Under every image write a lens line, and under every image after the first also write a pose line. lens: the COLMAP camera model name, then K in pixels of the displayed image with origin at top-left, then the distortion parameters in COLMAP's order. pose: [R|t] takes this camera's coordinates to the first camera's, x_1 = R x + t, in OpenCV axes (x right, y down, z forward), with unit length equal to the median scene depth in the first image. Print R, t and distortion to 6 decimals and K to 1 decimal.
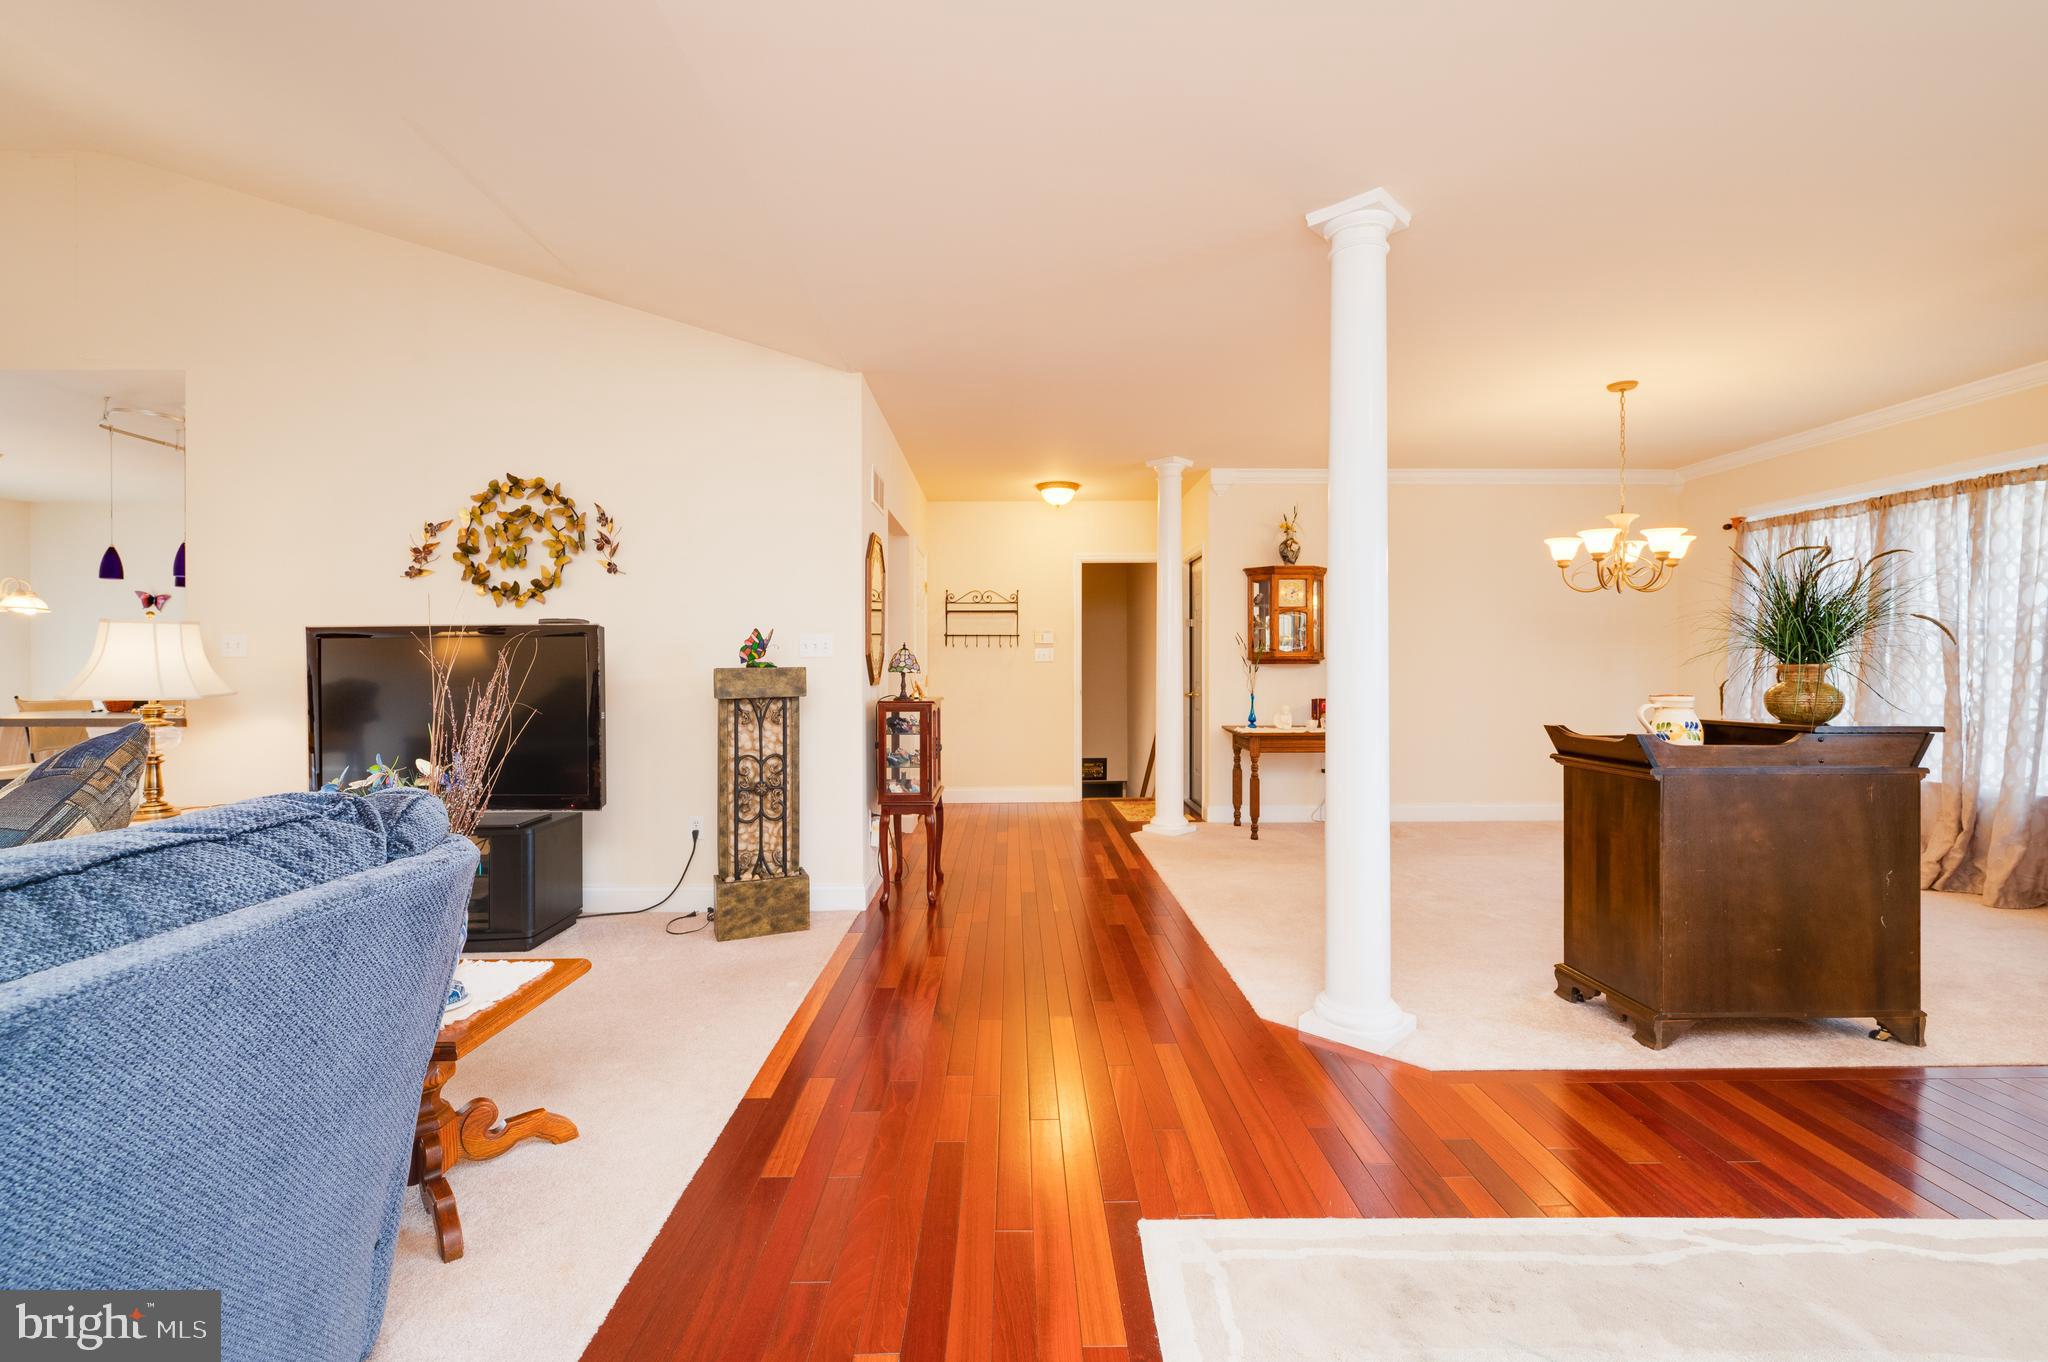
lens RADIAL K [[867.7, 0, 1036.6], [0, 867.7, 664.4], [0, 0, 1]] dist [-0.000502, 0.000173]
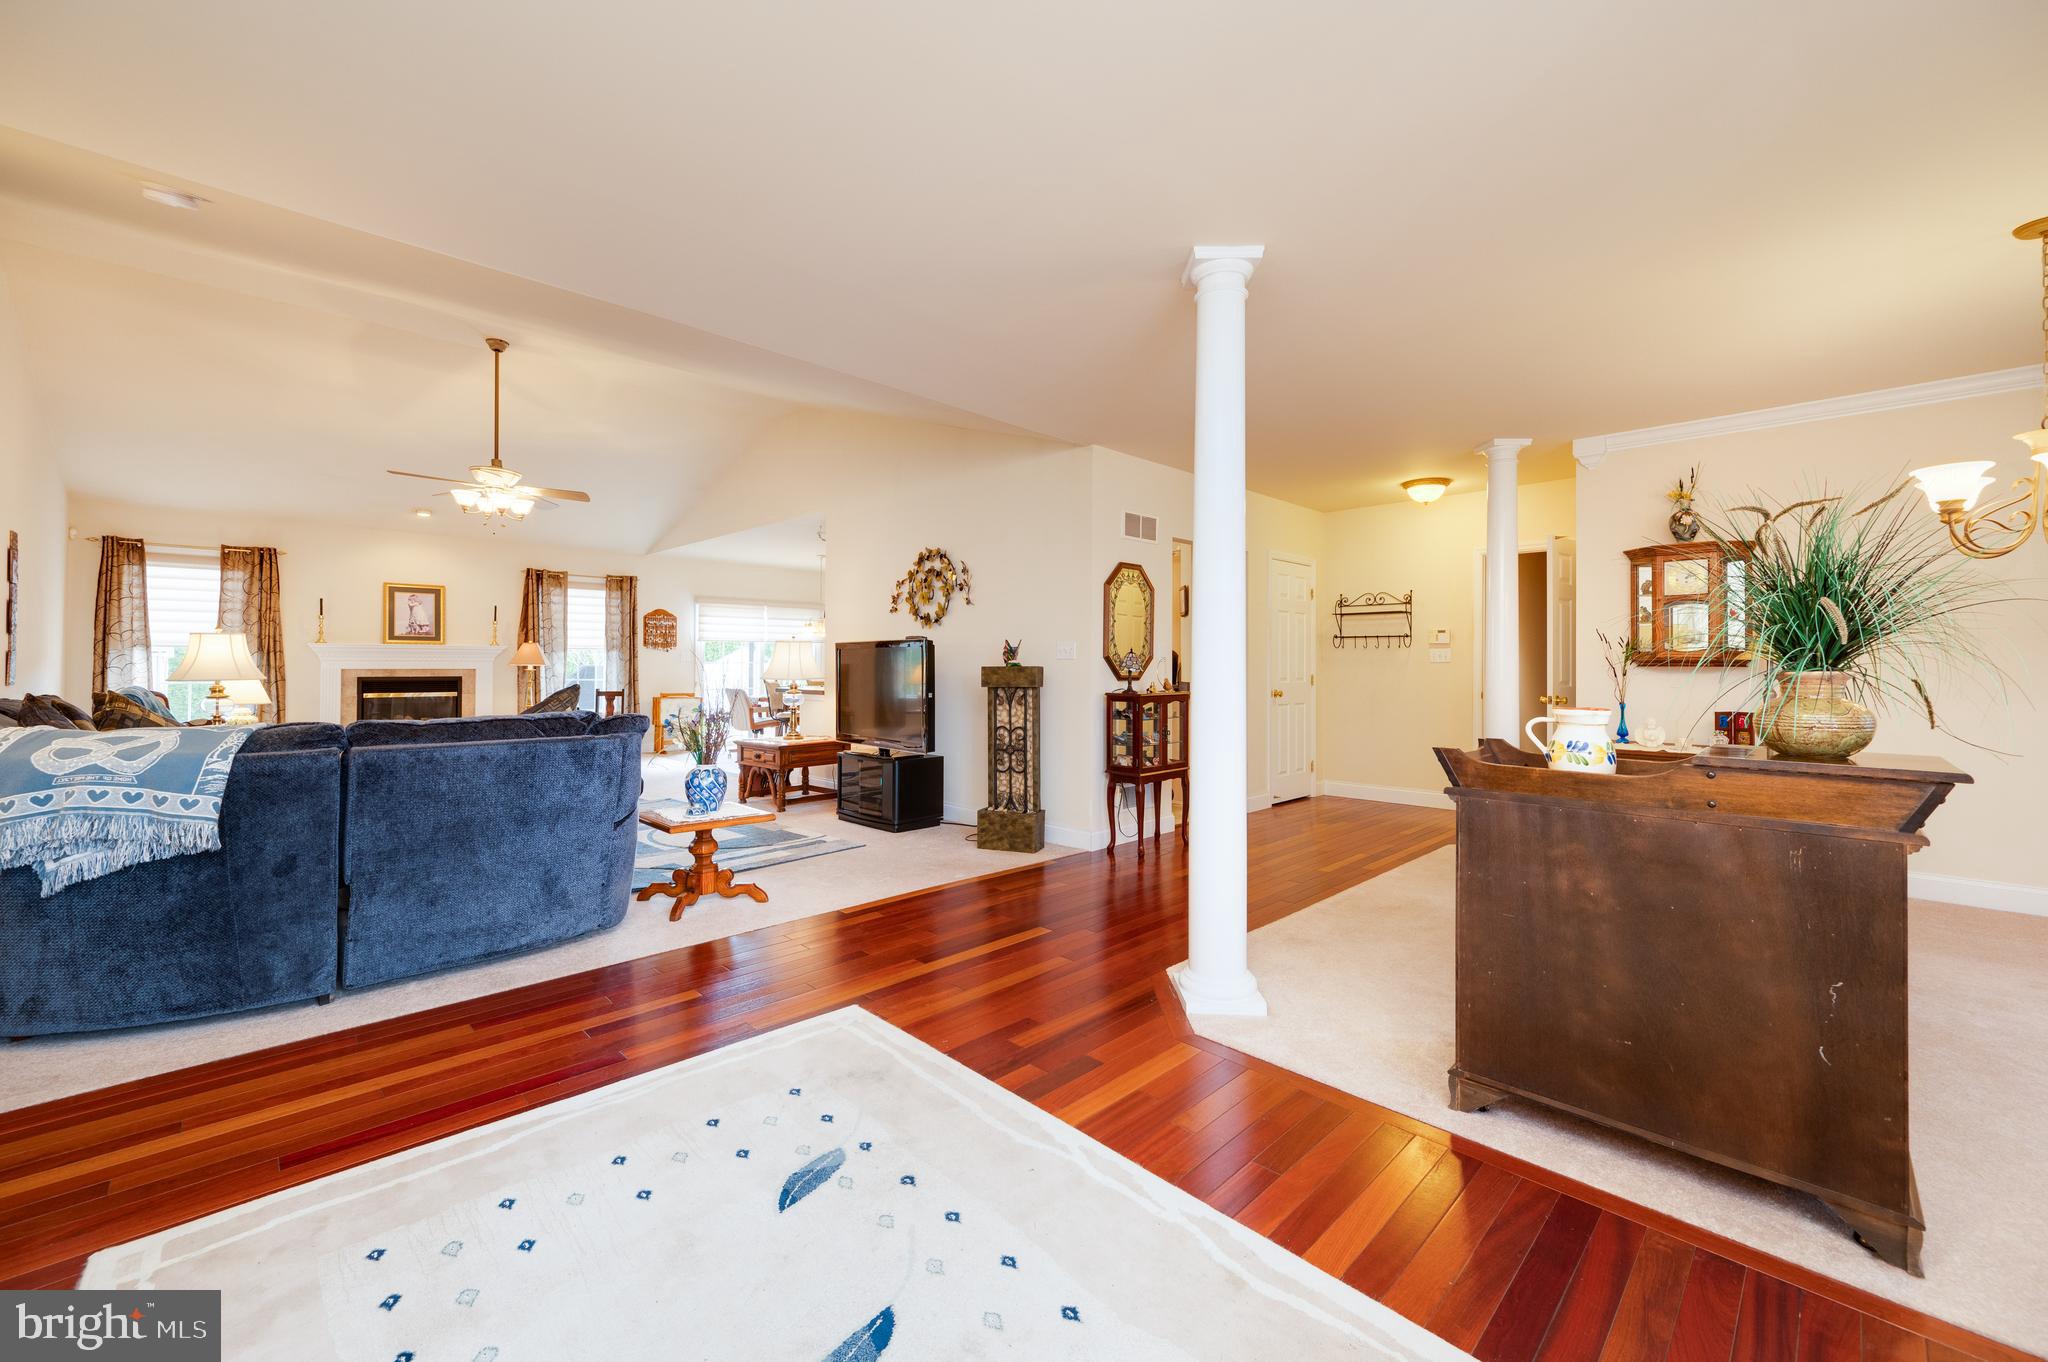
lens RADIAL K [[821.7, 0, 1024.3], [0, 821.7, 639.4], [0, 0, 1]] dist [-0.000594, -0.000218]
pose [[0.684648, -0.016602, -0.728685, 0.872008], [-0.004269, 0.999632, -0.026787, -0.005537], [0.728862, 0.021450, 0.684325, 0.090886]]
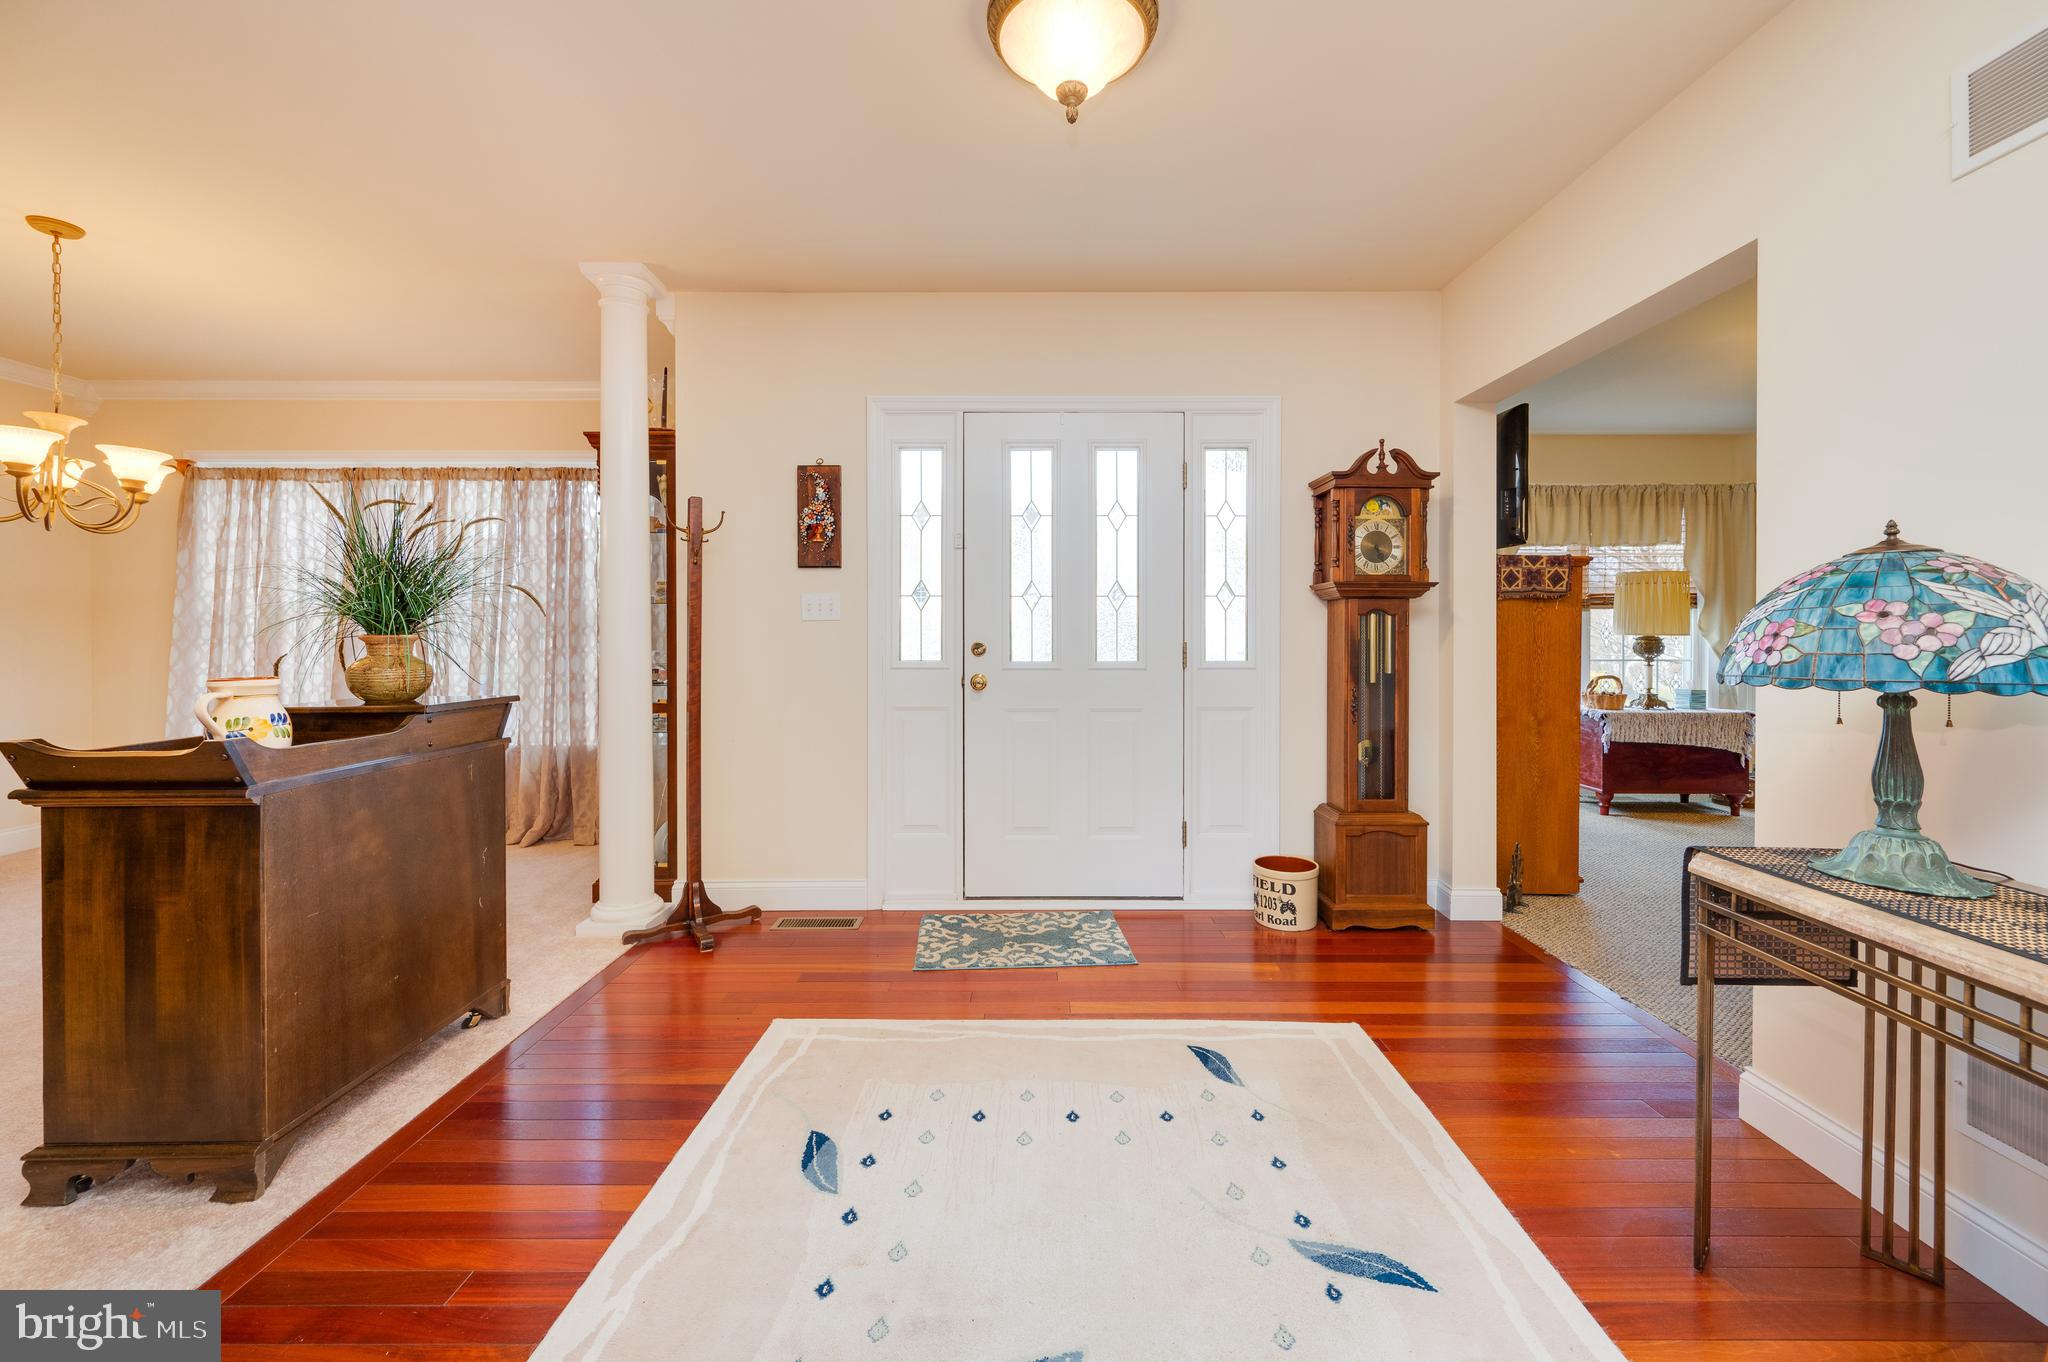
lens RADIAL K [[821.7, 0, 1024.3], [0, 821.7, 639.4], [0, 0, 1]] dist [-0.000594, -0.000218]
pose [[0.025596, -0.003423, 0.999666, 0.070628], [-0.001162, 0.999993, 0.003454, 0.000399], [-0.999672, -0.001250, 0.025592, 0.320118]]
